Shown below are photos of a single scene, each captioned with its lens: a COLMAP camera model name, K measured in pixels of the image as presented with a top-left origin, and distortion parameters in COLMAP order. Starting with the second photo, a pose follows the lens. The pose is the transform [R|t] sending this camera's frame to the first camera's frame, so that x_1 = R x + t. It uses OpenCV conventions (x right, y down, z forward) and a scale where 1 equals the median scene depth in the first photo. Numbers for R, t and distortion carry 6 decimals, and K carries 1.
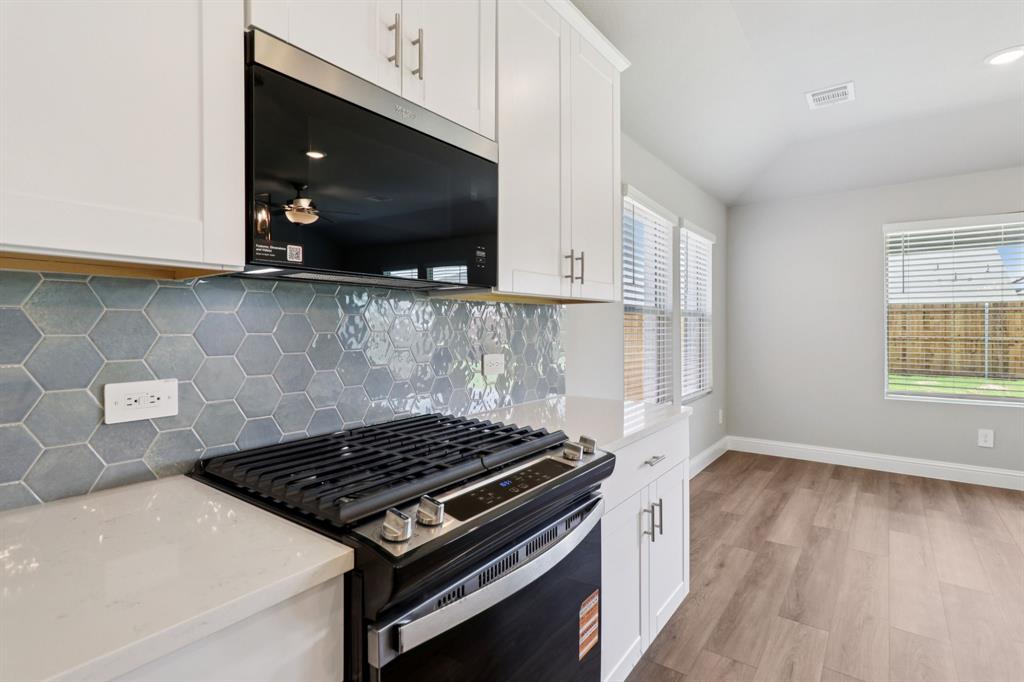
lens RADIAL K [[476.7, 0, 526.0], [0, 476.7, 332.3], [0, 0, 1]] dist [0.007105, 0.000499]
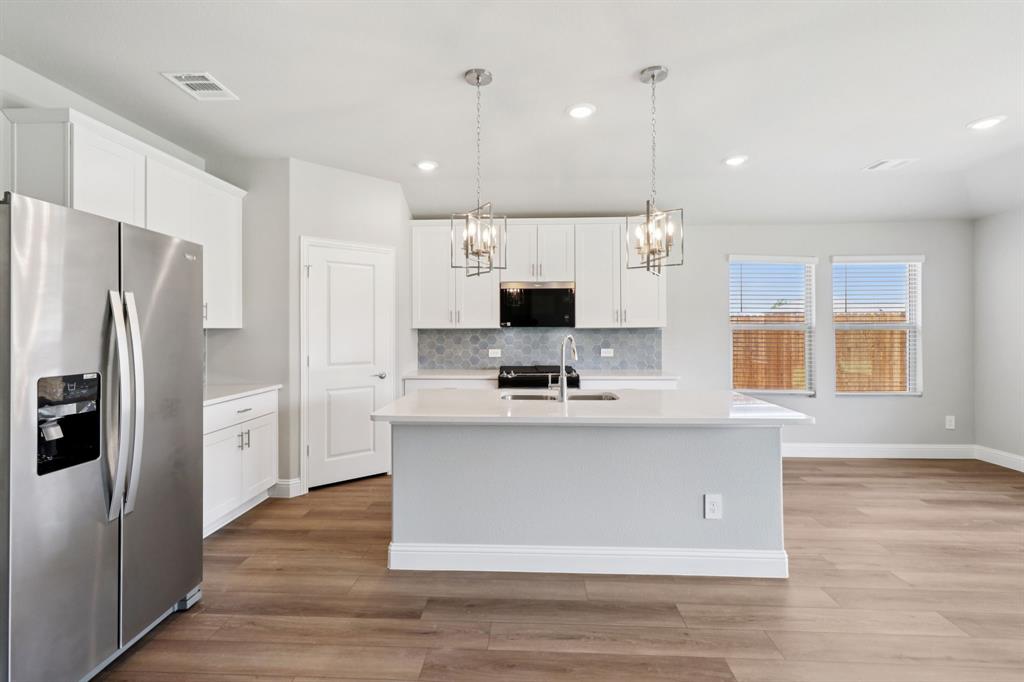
lens RADIAL K [[476.7, 0, 505.9], [0, 476.7, 332.4], [0, 0, 1]] dist [0.007105, 0.000499]
pose [[0.574728, 0.008516, -0.818301, 0.871718], [-0.004171, 0.999963, 0.007477, -0.029152], [0.818334, -0.000884, 0.574742, -0.459955]]
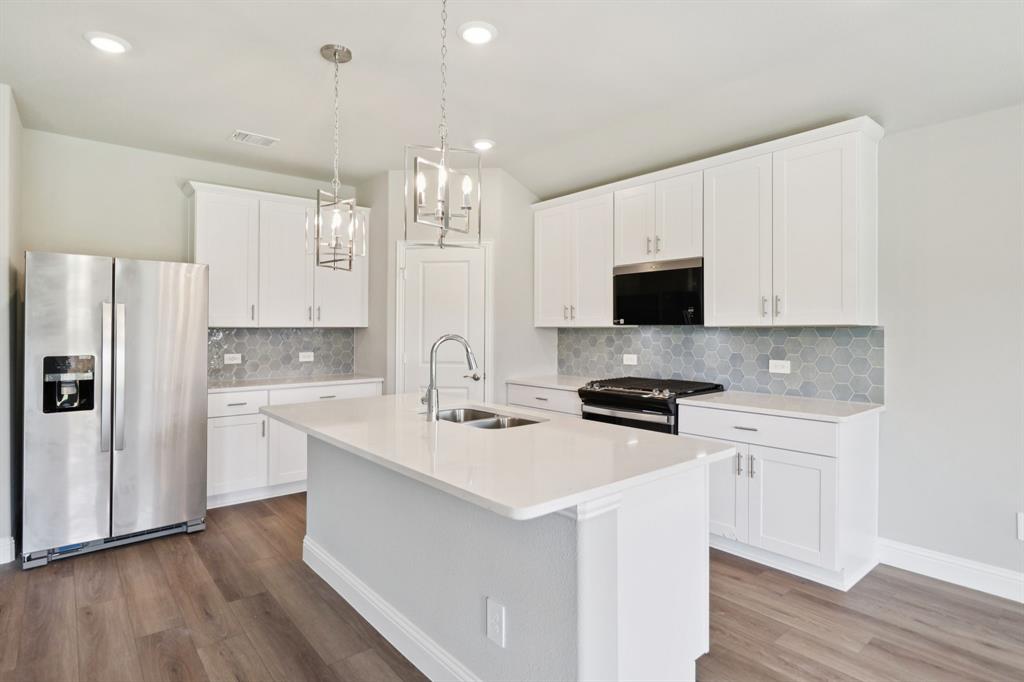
lens RADIAL K [[540.3, 0, 504.6], [0, 540.3, 321.9], [0, 0, 1]] dist [0.012470, 0.001009]
pose [[-0.220034, -0.006900, -0.975468, 0.941512], [-0.002847, 0.999975, -0.006431, -0.032646], [0.975488, 0.001362, -0.220048, 0.255196]]
